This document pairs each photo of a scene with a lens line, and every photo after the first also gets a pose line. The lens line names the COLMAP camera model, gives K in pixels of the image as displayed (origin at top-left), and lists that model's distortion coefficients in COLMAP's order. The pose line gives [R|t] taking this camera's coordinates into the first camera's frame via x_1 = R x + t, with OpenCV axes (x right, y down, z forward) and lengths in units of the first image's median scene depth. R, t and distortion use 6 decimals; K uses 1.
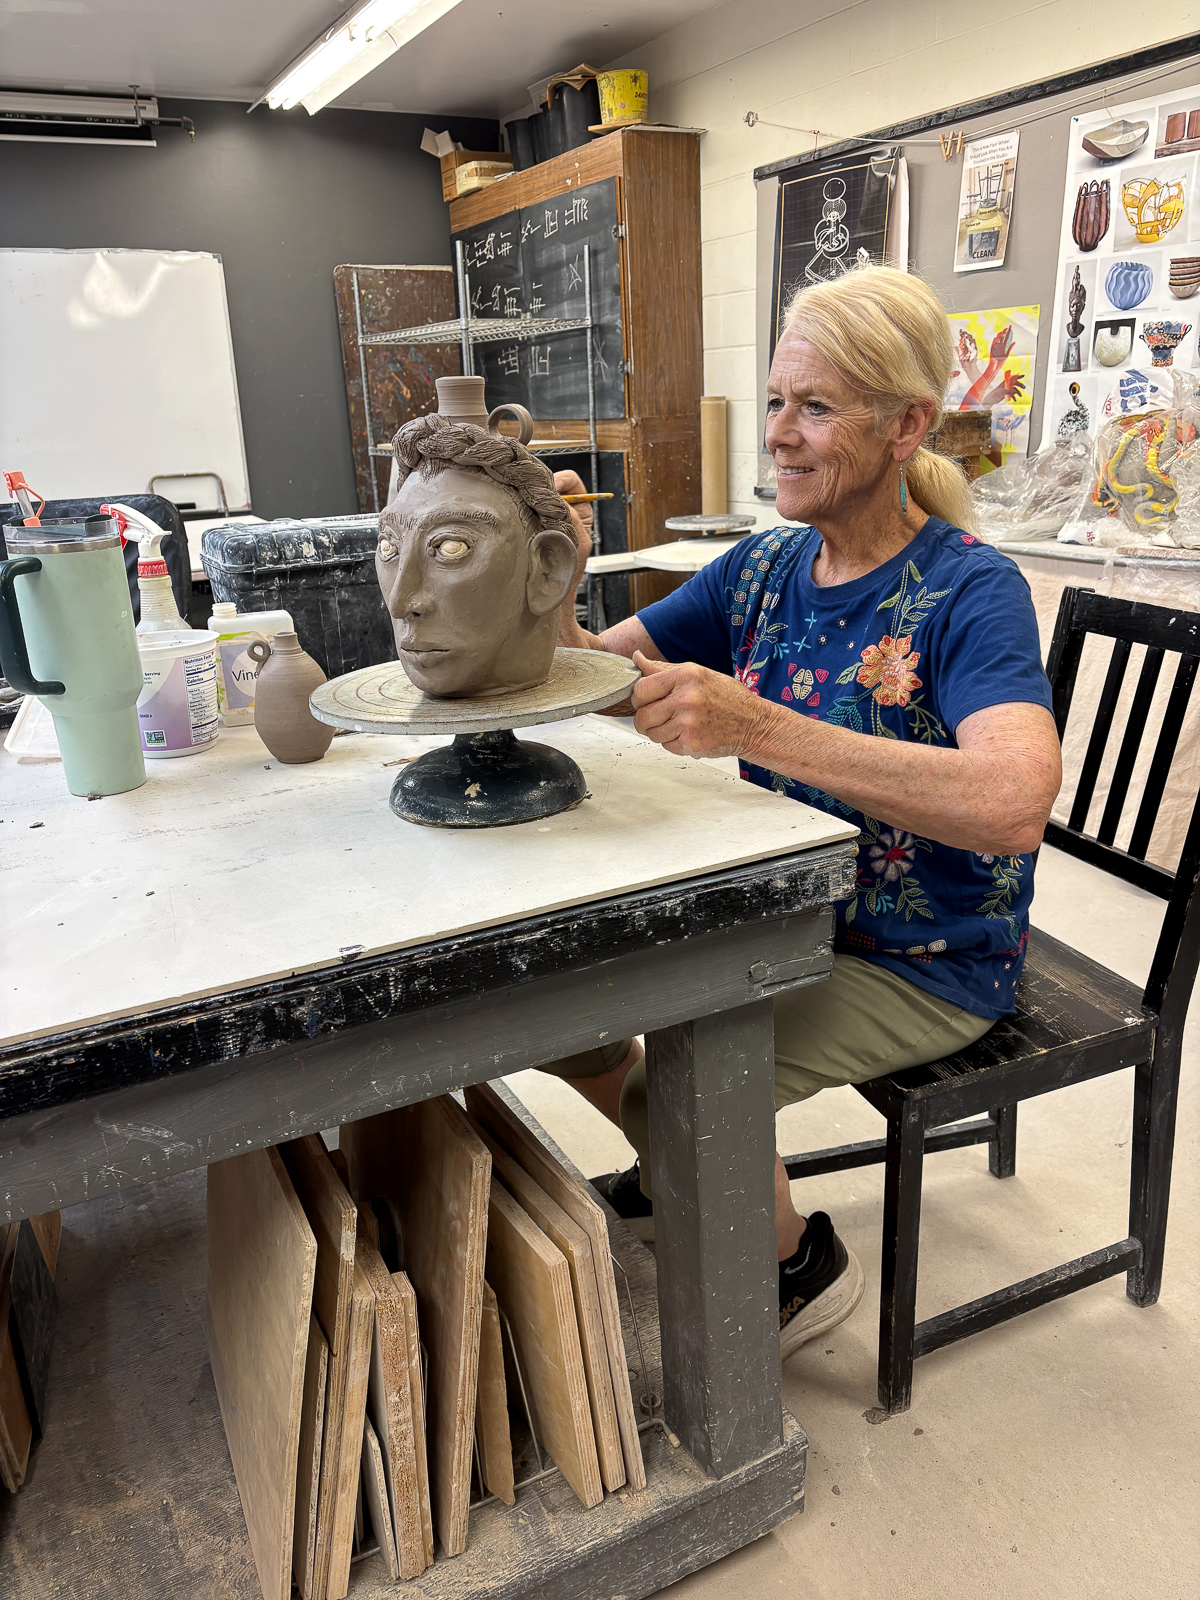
lens RADIAL K [[1256.0, 0, 604.3], [0, 1256.0, 753.5], [0, 0, 1]] dist [0.071610, -0.081138]
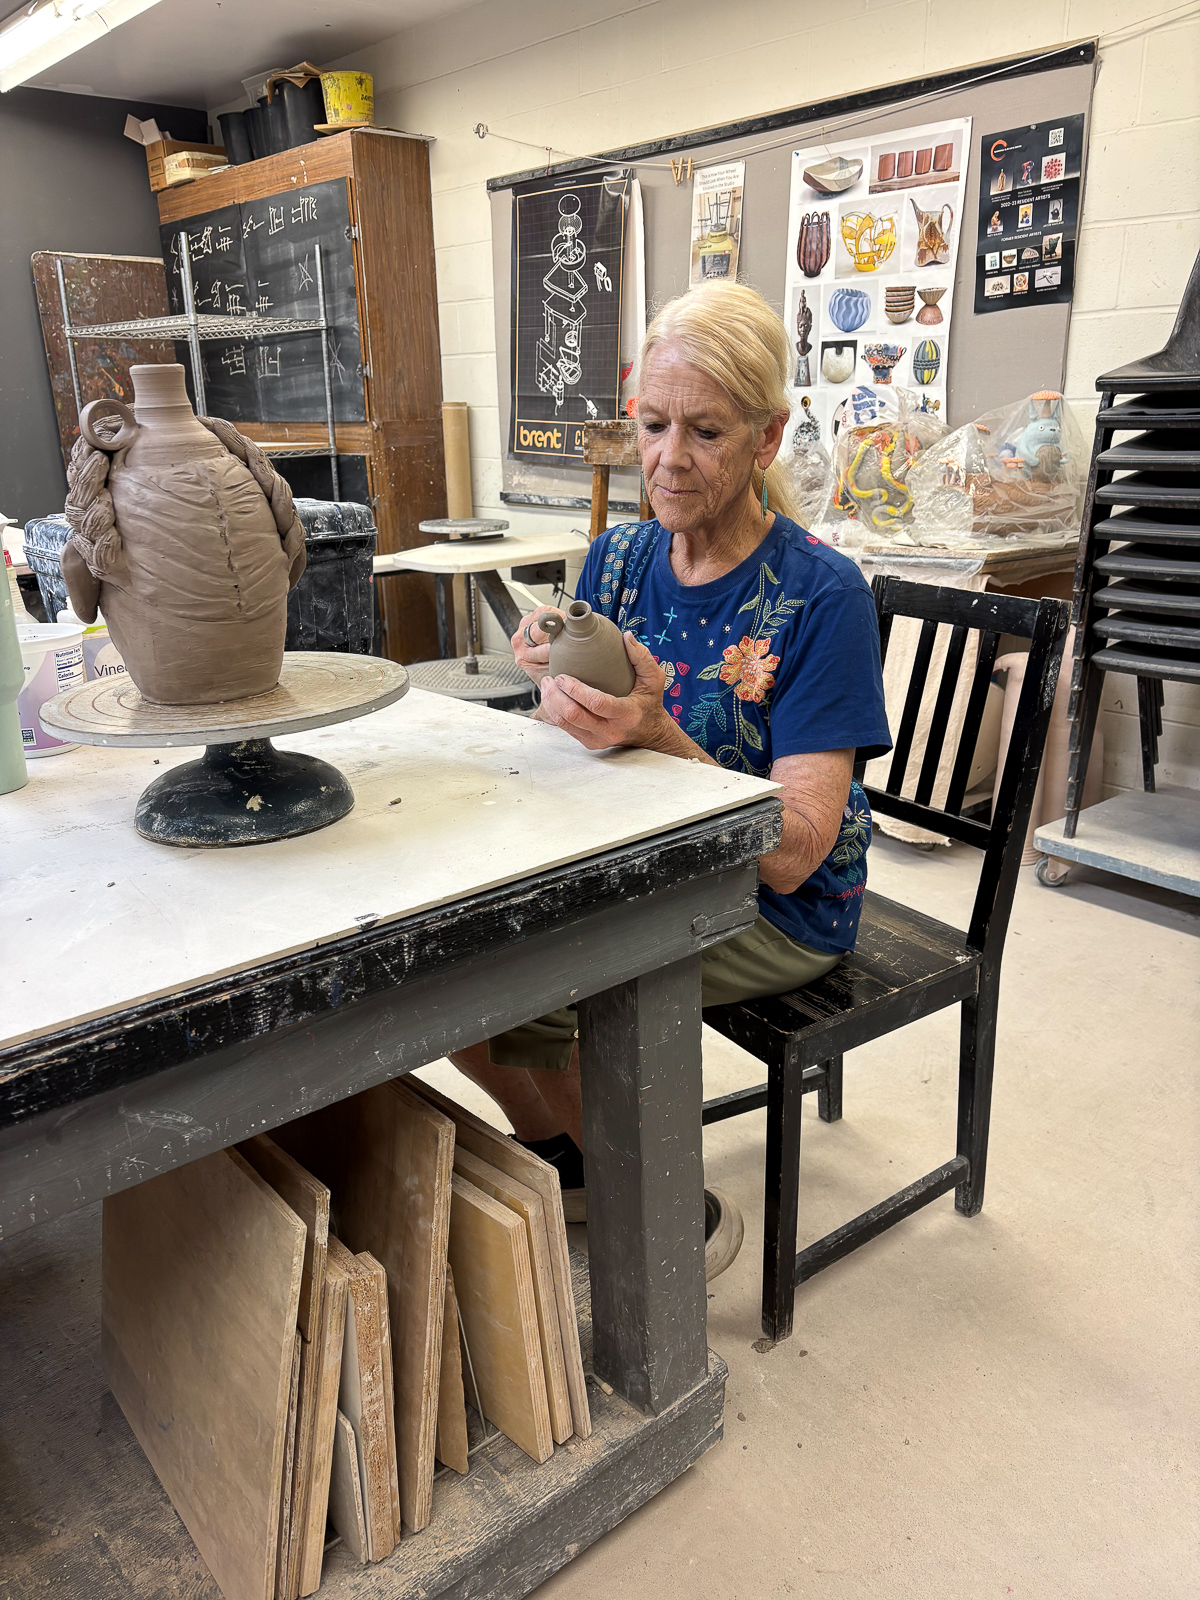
lens RADIAL K [[1256.0, 0, 604.3], [0, 1256.0, 753.5], [0, 0, 1]] dist [0.071610, -0.081138]
pose [[0.971864, -0.040454, 0.232041, -0.144112], [0.042462, 0.999091, -0.003664, 0.020839], [-0.231682, 0.013414, 0.972699, -0.015535]]
